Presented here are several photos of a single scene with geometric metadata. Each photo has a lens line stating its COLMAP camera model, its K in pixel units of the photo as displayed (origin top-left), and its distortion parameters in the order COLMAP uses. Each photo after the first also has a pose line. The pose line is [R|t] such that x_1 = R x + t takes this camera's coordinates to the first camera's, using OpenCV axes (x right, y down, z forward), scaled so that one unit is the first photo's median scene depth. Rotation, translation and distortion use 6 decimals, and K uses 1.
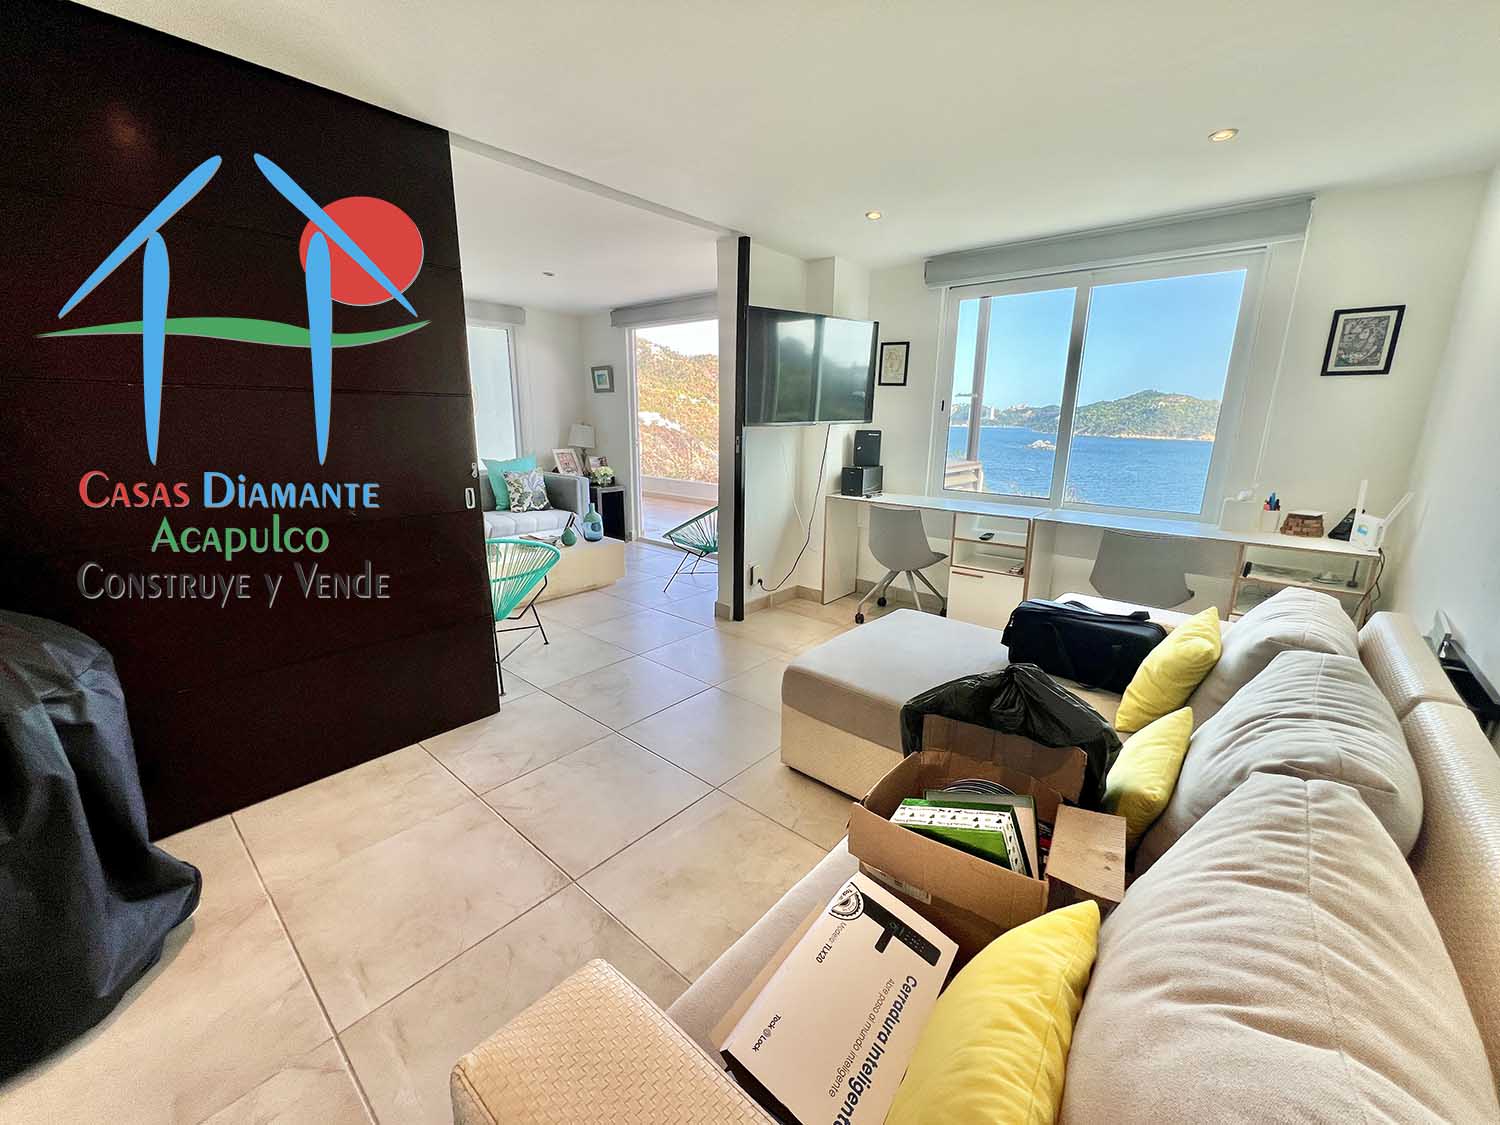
lens RADIAL K [[602.1, 0, 756.8], [0, 602.1, 558.5], [0, 0, 1]] dist [-0.000503, 0.001192]
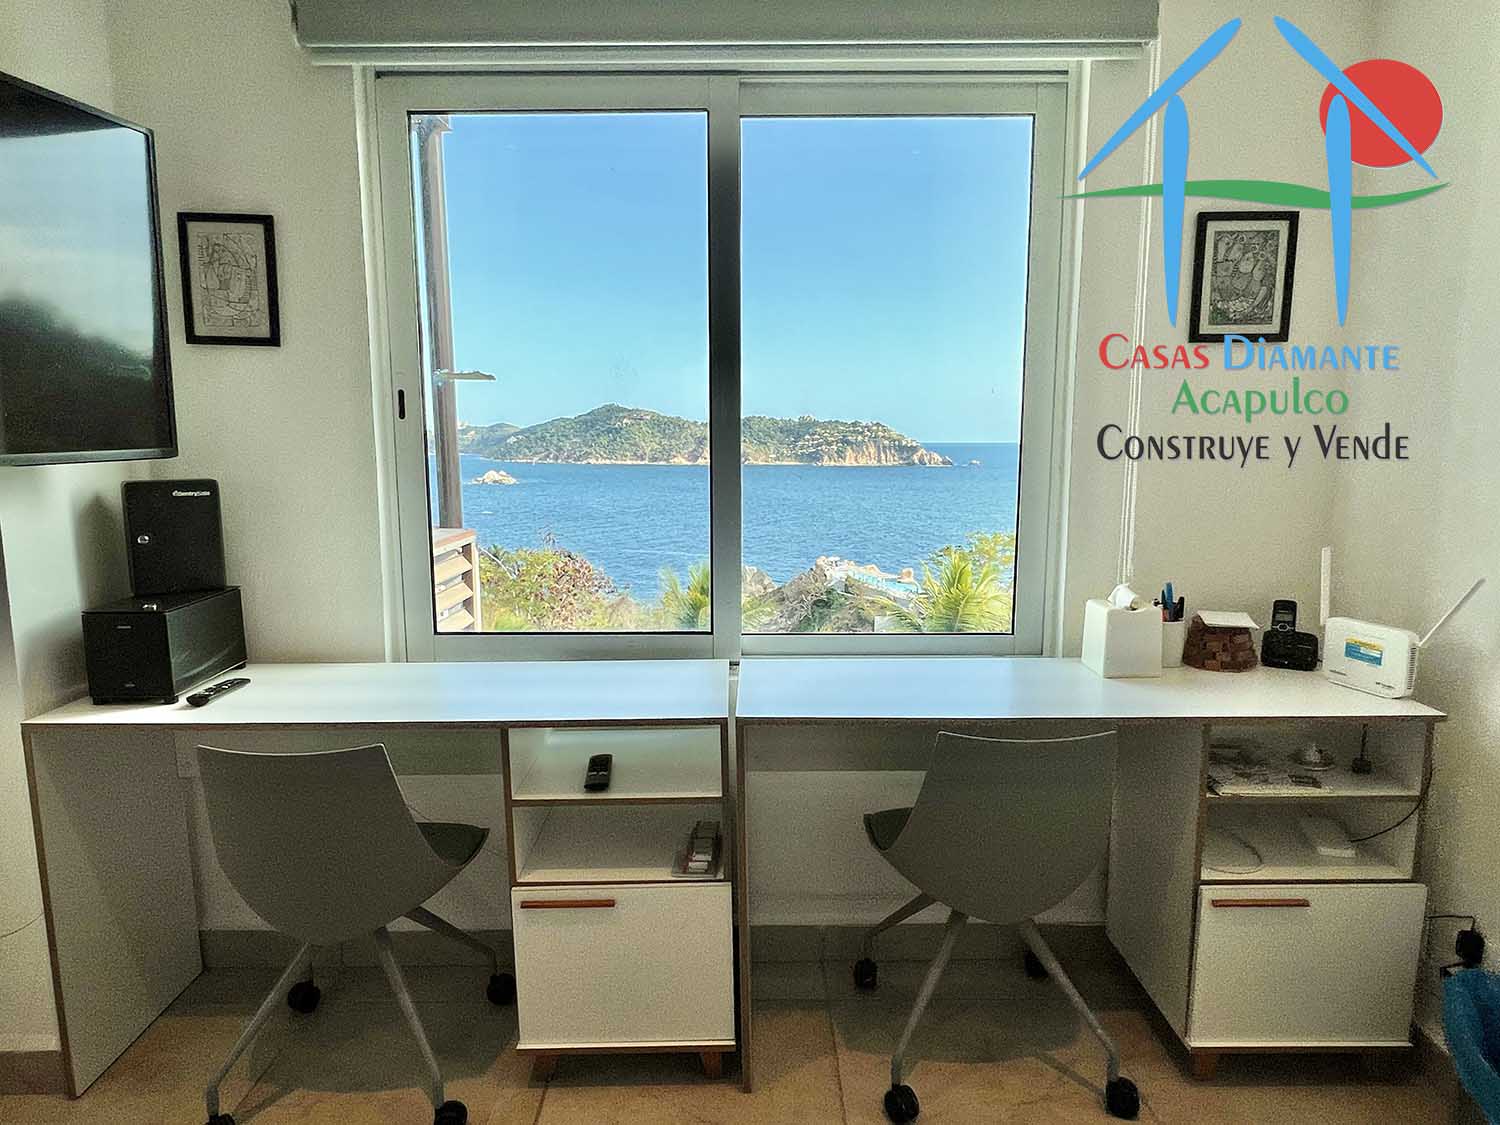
lens RADIAL K [[902.0, 0, 731.2], [0, 902.0, 564.2], [0, 0, 1]] dist [-0.008826, 0.000203]
pose [[0.769443, -0.100978, 0.630683, 0.111545], [0.160182, 0.986375, -0.037496, -0.106538], [-0.618303, 0.129875, 0.775134, 0.466837]]
